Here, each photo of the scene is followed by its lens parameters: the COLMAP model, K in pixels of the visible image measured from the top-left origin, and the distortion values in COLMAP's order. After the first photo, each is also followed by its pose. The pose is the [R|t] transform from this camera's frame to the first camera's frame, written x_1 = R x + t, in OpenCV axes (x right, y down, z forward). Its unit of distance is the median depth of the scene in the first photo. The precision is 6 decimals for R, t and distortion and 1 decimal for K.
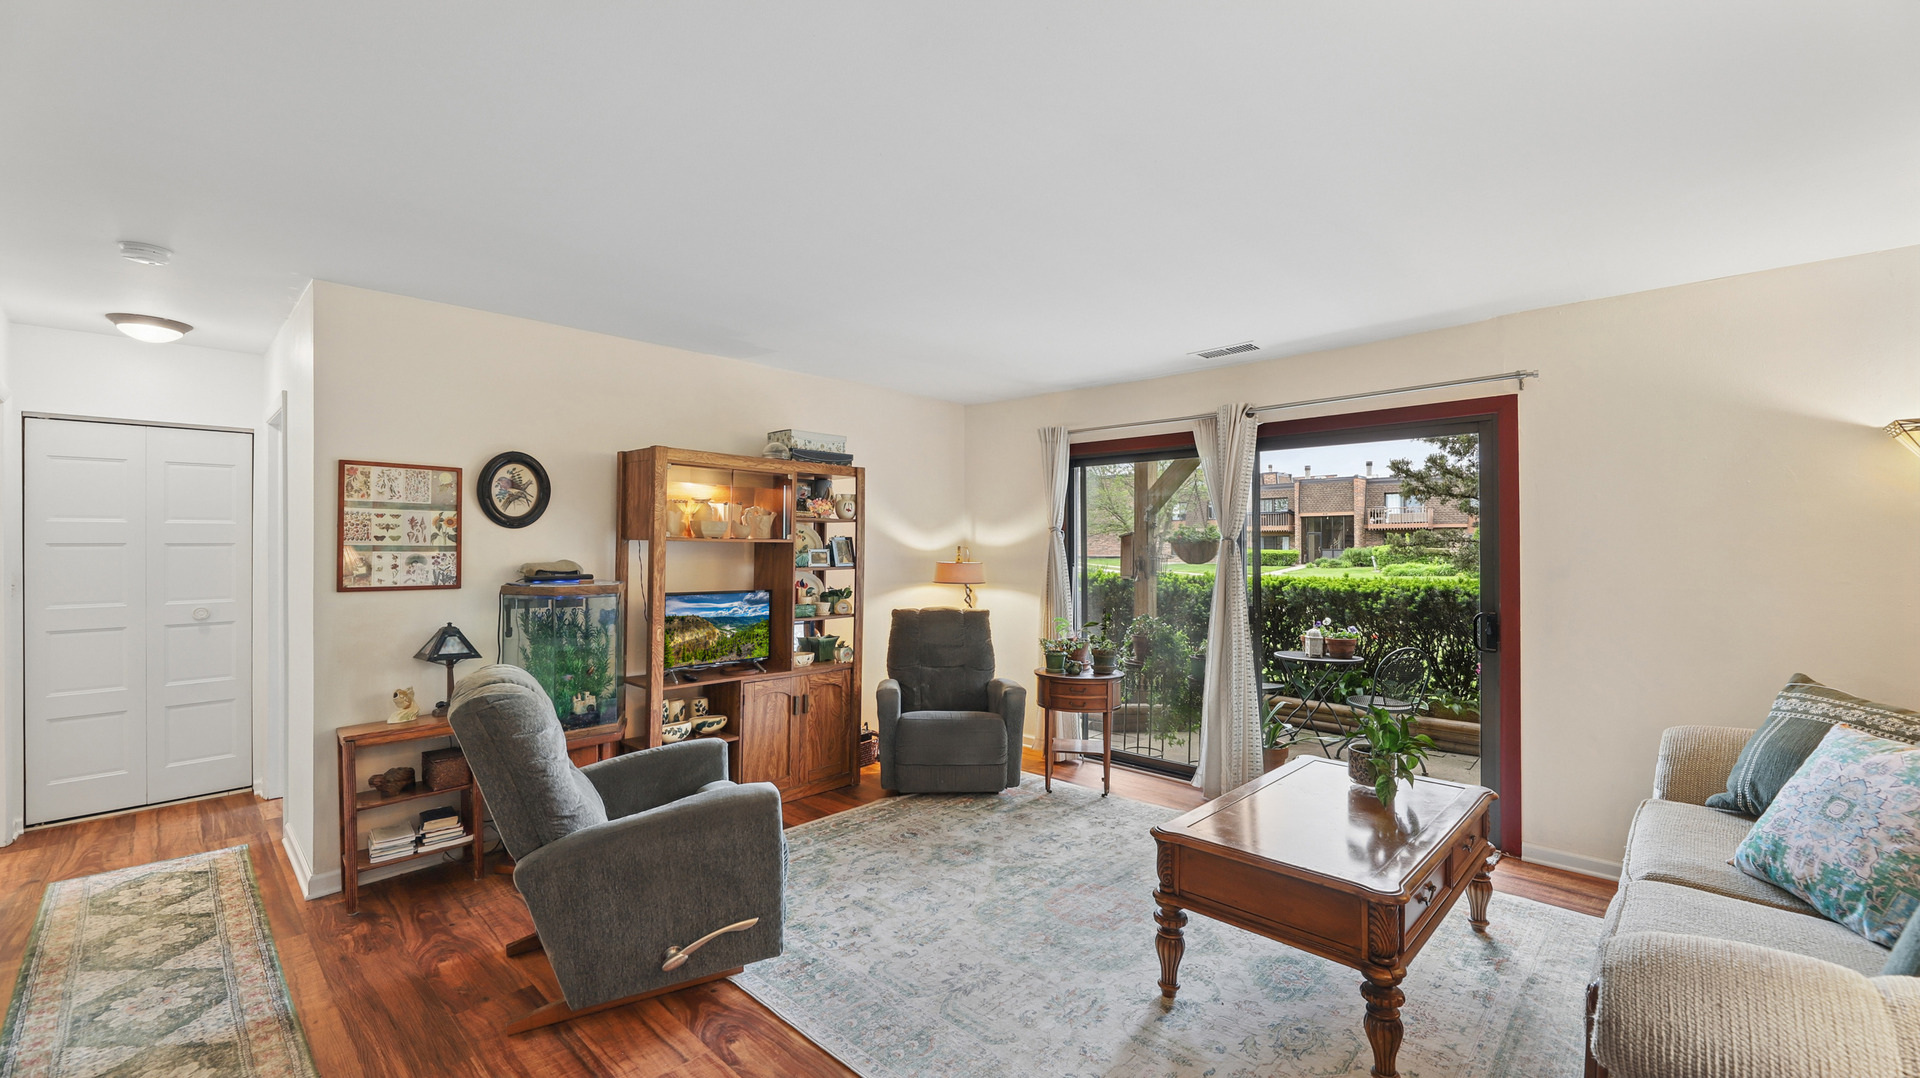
lens RADIAL K [[772.9, 0, 965.0], [0, 772.9, 542.9], [0, 0, 1]] dist [-0.000662, -0.000082]
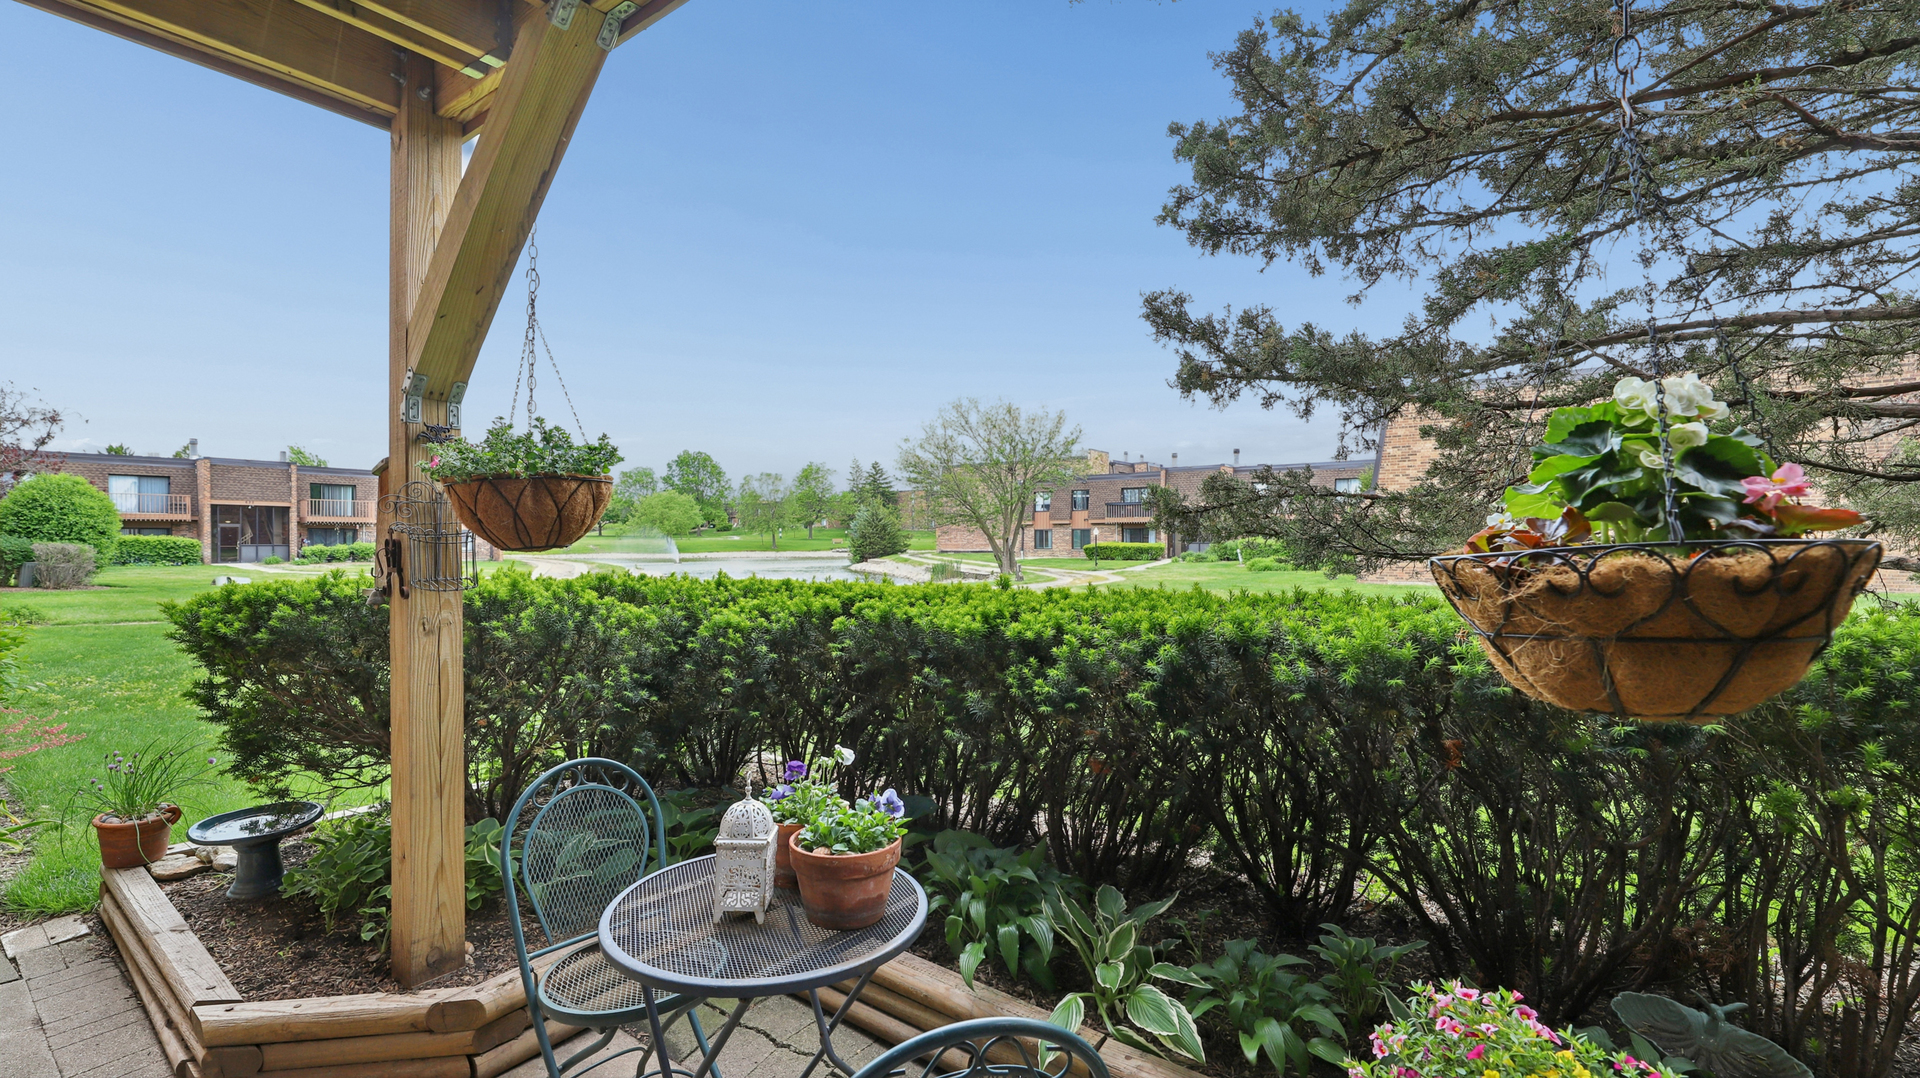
lens RADIAL K [[772.9, 0, 965.0], [0, 772.9, 542.9], [0, 0, 1]] dist [-0.000662, -0.000082]
pose [[0.991603, -0.001873, 0.129304, 0.467403], [0.001181, 0.999985, 0.005428, 0.022647], [-0.129312, -0.005230, 0.991590, 0.704040]]
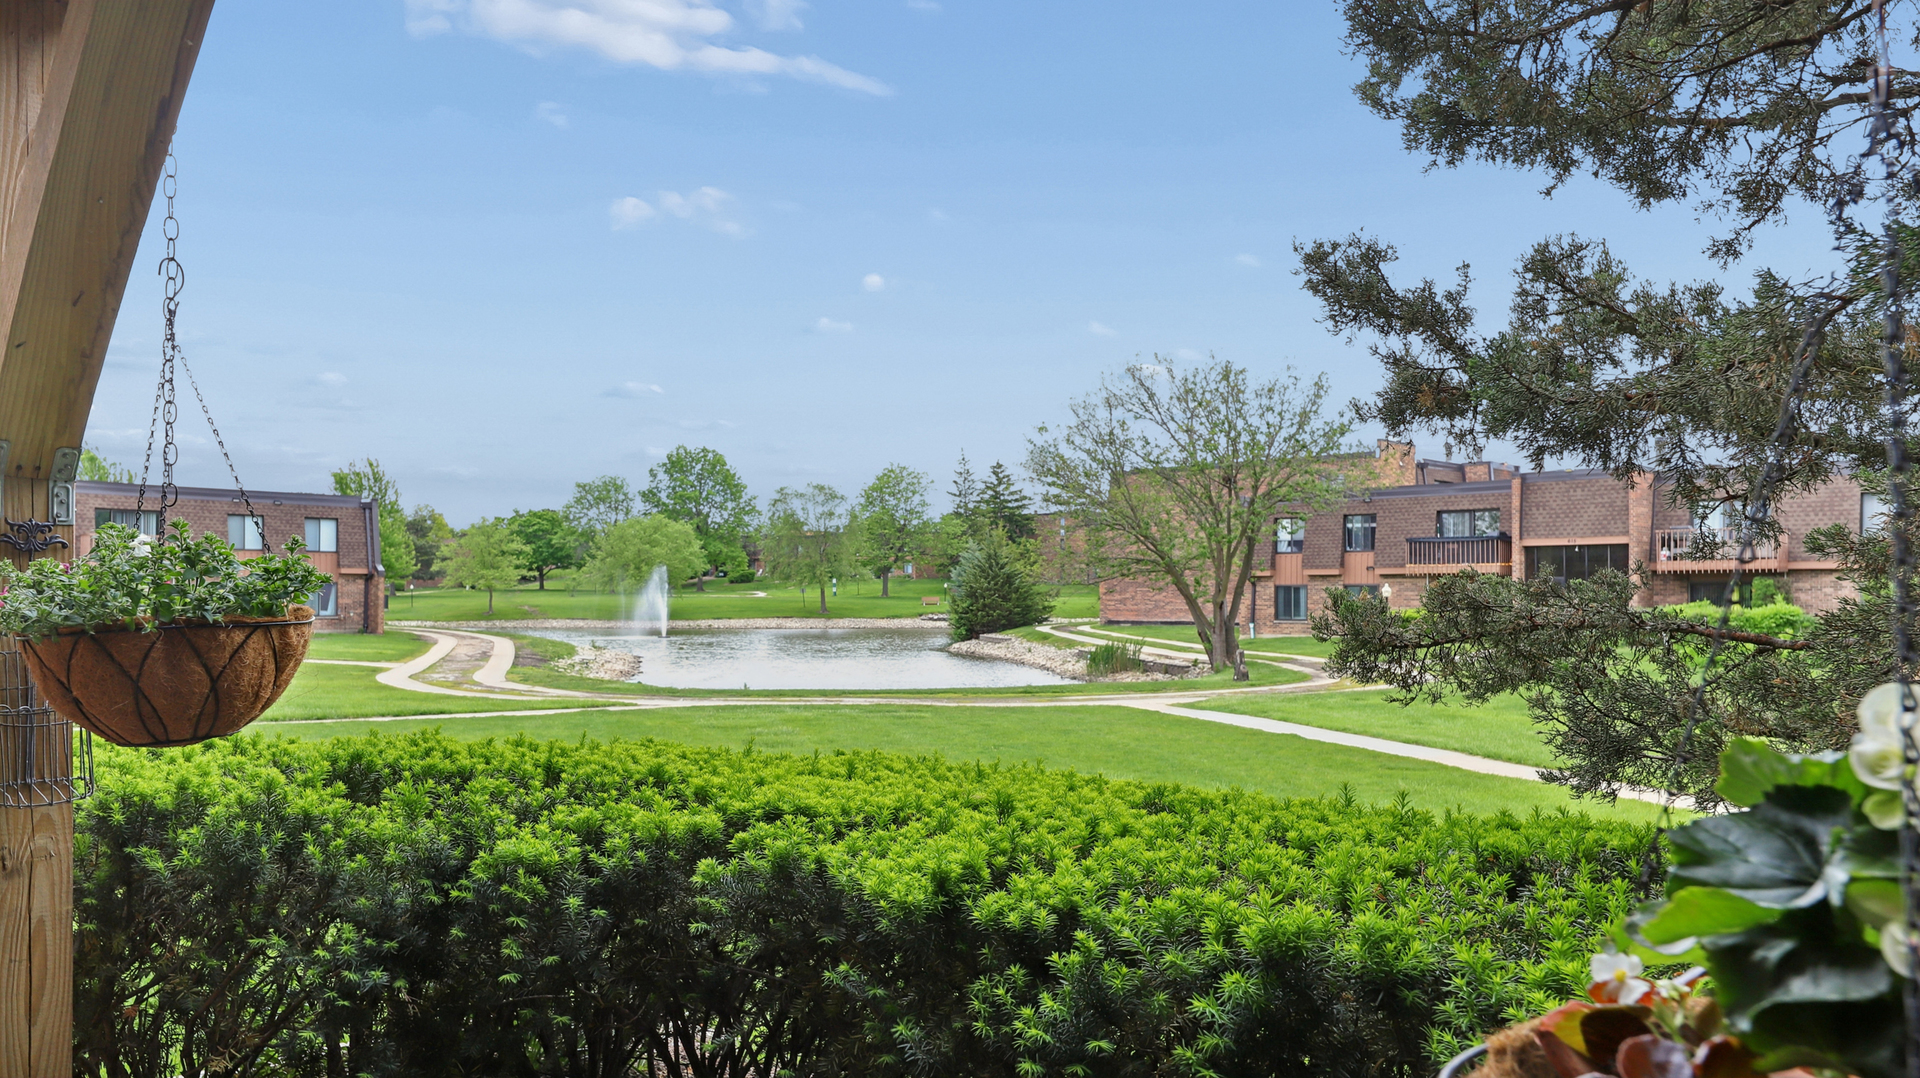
lens RADIAL K [[1348.0, 0, 949.1], [0, 1348.0, 545.2], [0, 0, 1]] dist [-0.006529, -0.001242]
pose [[0.999609, 0.005595, -0.027382, 0.530722], [-0.006540, 0.999382, -0.034545, -0.011366], [0.027172, 0.034711, 0.999028, 0.716576]]
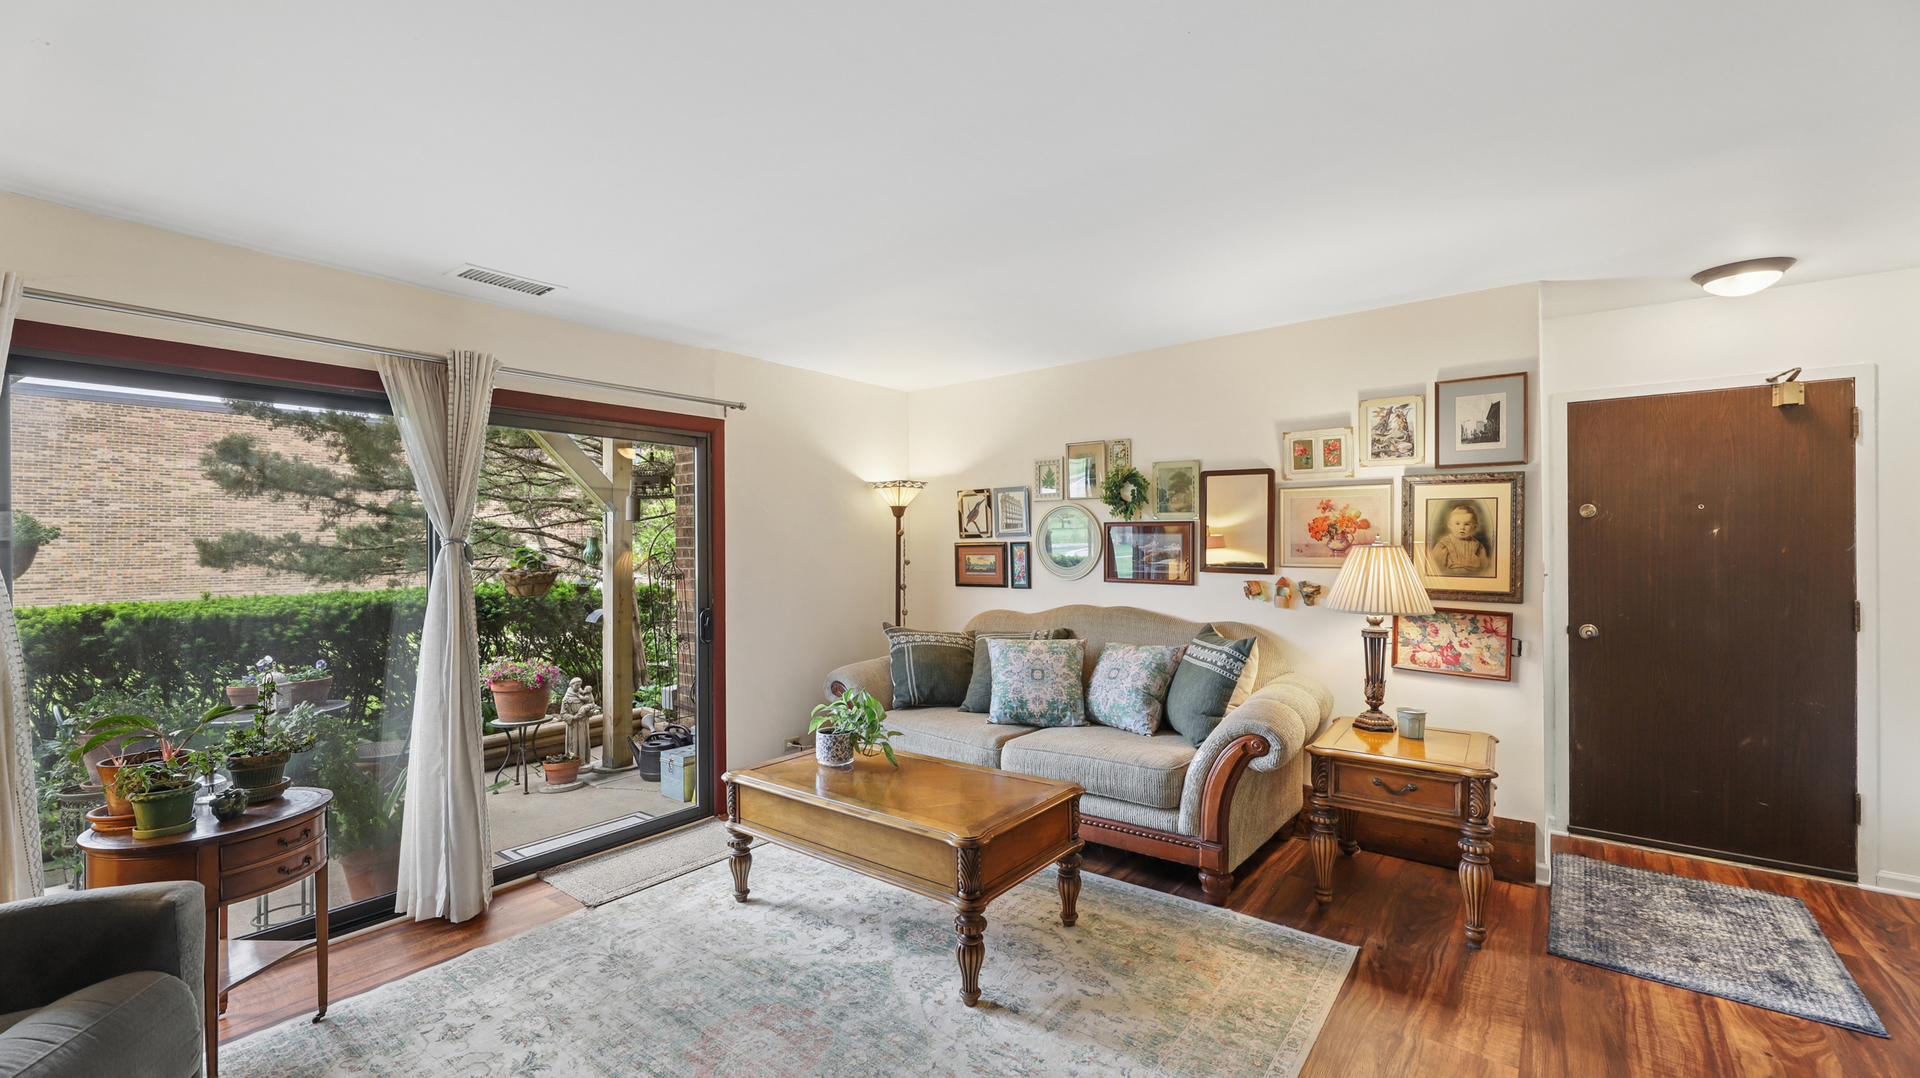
lens RADIAL K [[772.9, 0, 965.0], [0, 772.9, 542.9], [0, 0, 1]] dist [-0.000662, -0.000082]
pose [[-0.091532, 0.006996, 0.995778, -0.279248], [0.004897, 0.999966, -0.006575, 0.002104], [-0.995790, 0.004275, -0.091564, 0.425471]]
